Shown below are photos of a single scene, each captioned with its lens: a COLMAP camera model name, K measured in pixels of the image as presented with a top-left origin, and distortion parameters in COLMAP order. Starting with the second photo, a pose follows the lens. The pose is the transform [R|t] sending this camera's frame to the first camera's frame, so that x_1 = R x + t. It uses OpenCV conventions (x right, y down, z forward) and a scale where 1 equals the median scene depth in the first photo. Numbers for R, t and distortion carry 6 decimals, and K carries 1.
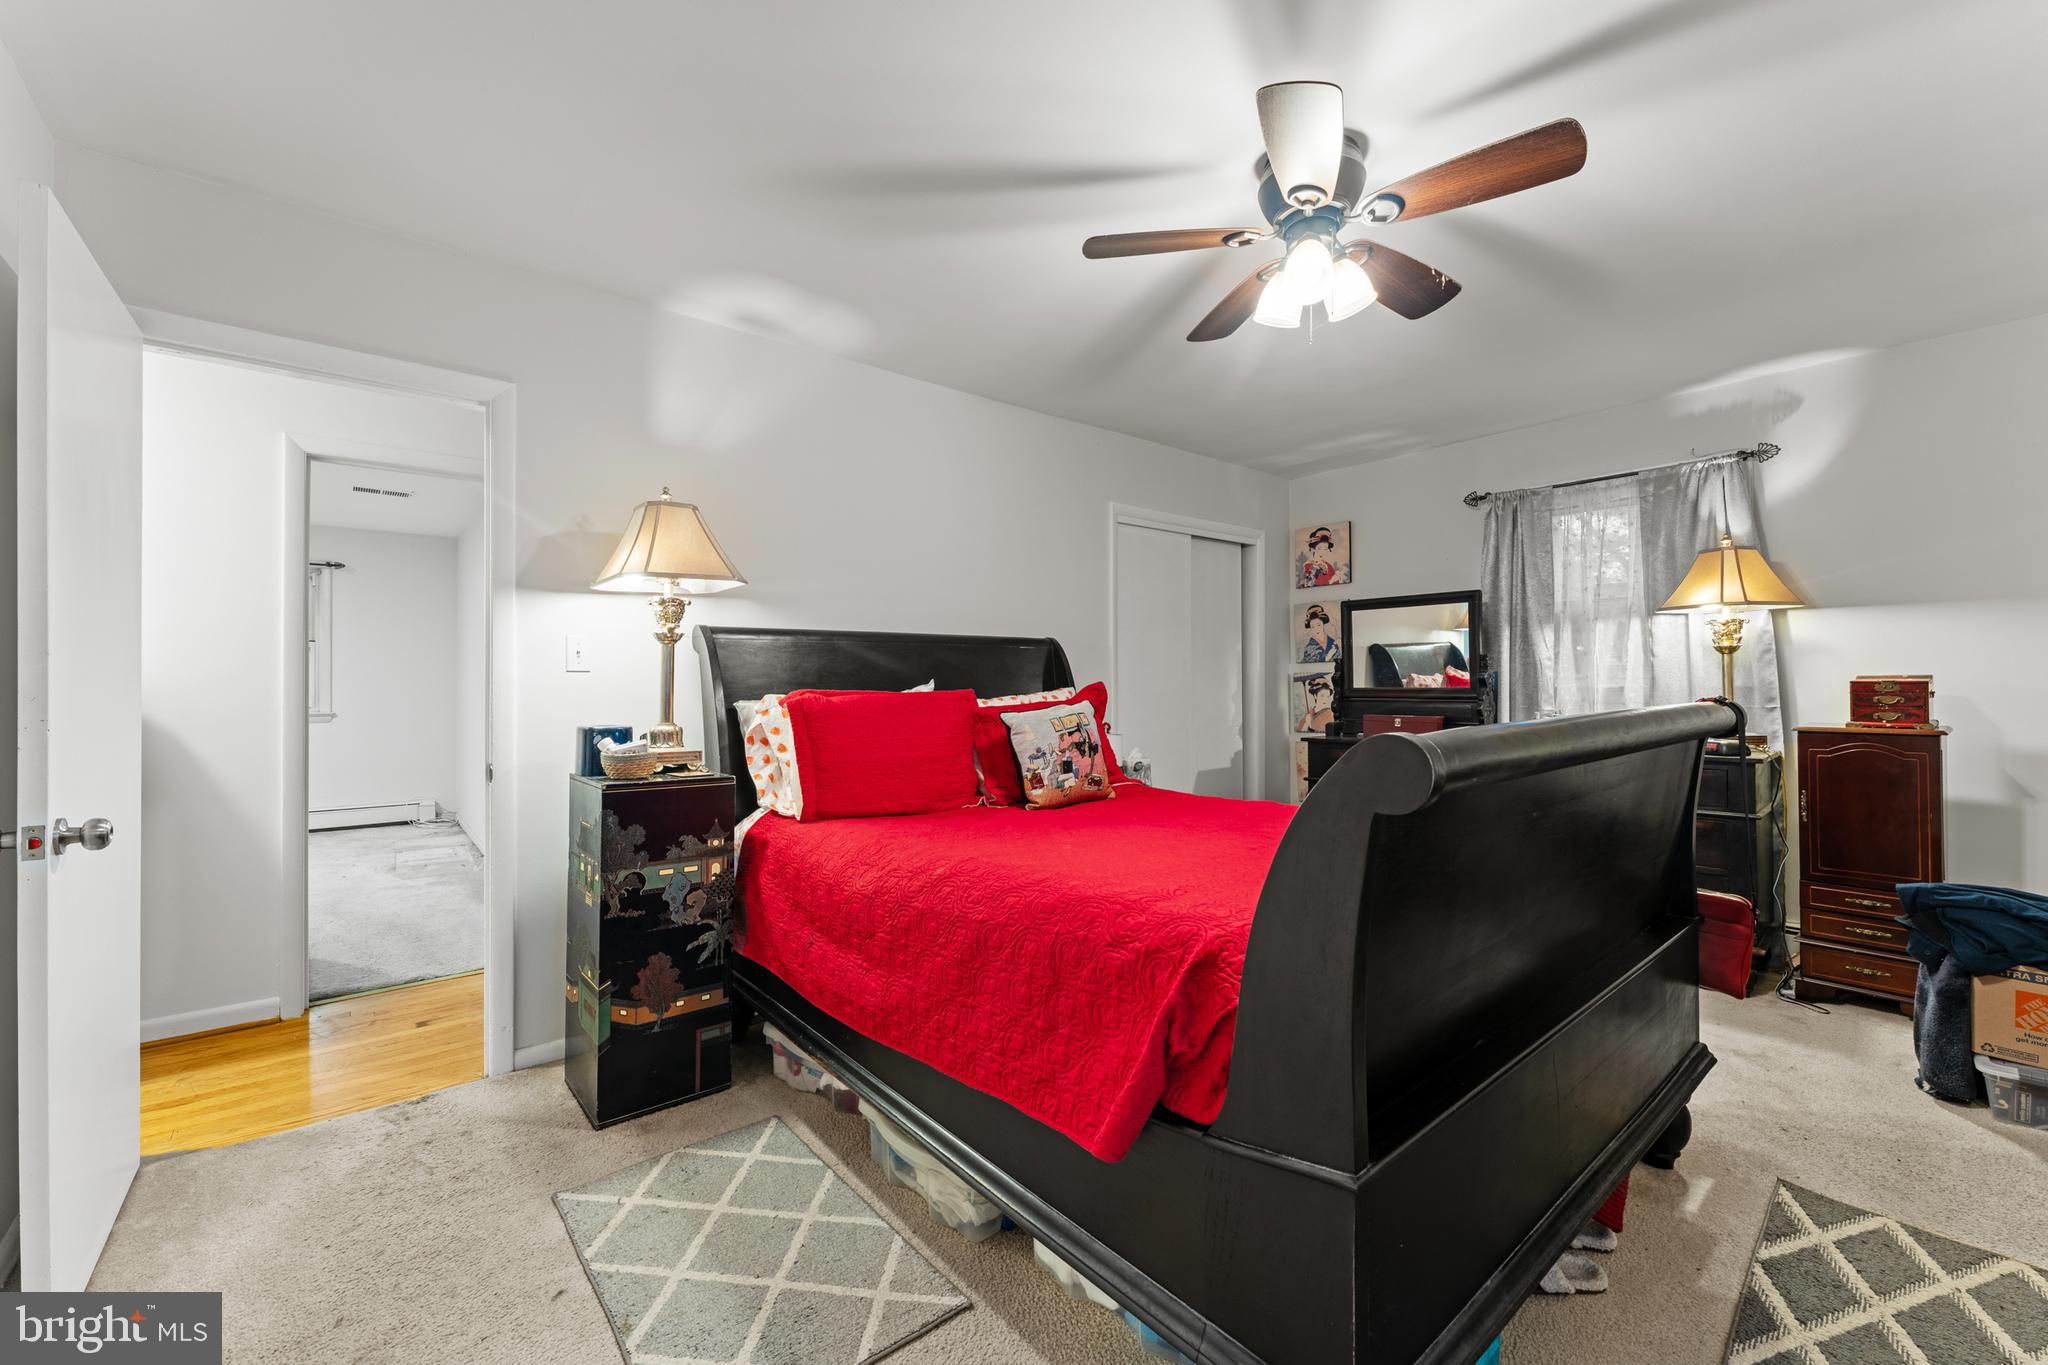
lens RADIAL K [[826.9, 0, 1019.9], [0, 826.9, 677.5], [0, 0, 1]] dist [-0.009165, 0.001853]
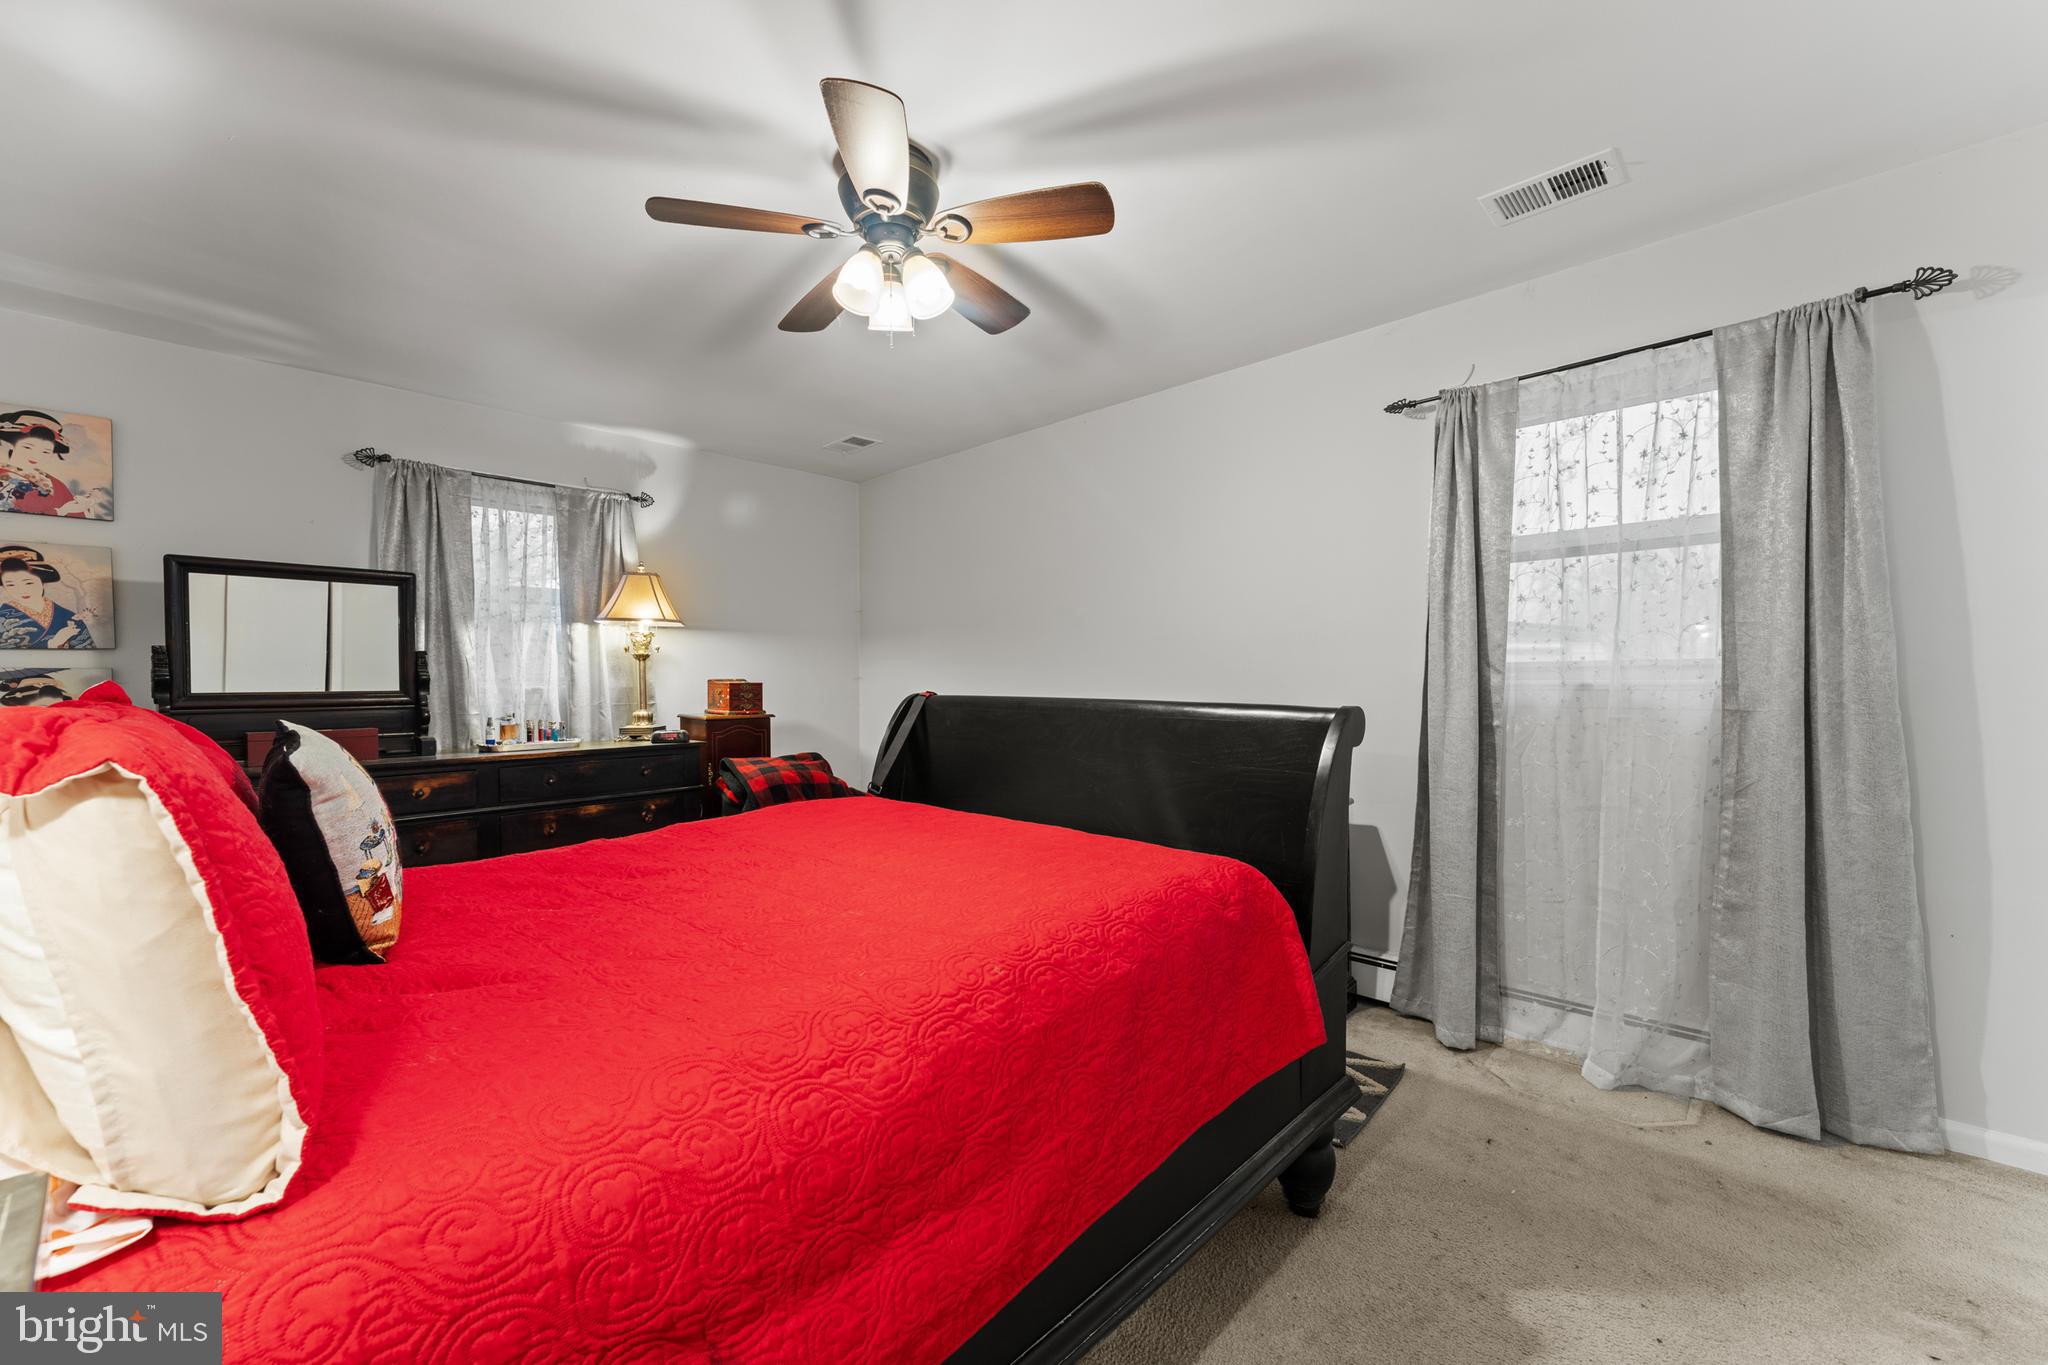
lens RADIAL K [[826.9, 0, 1018.8], [0, 826.9, 683.5], [0, 0, 1]] dist [-0.009165, 0.001853]
pose [[-0.132728, 0.001401, 0.991151, -0.363378], [-0.003625, 0.999992, -0.001899, 0.004789], [-0.991146, -0.003845, -0.132722, 0.524000]]
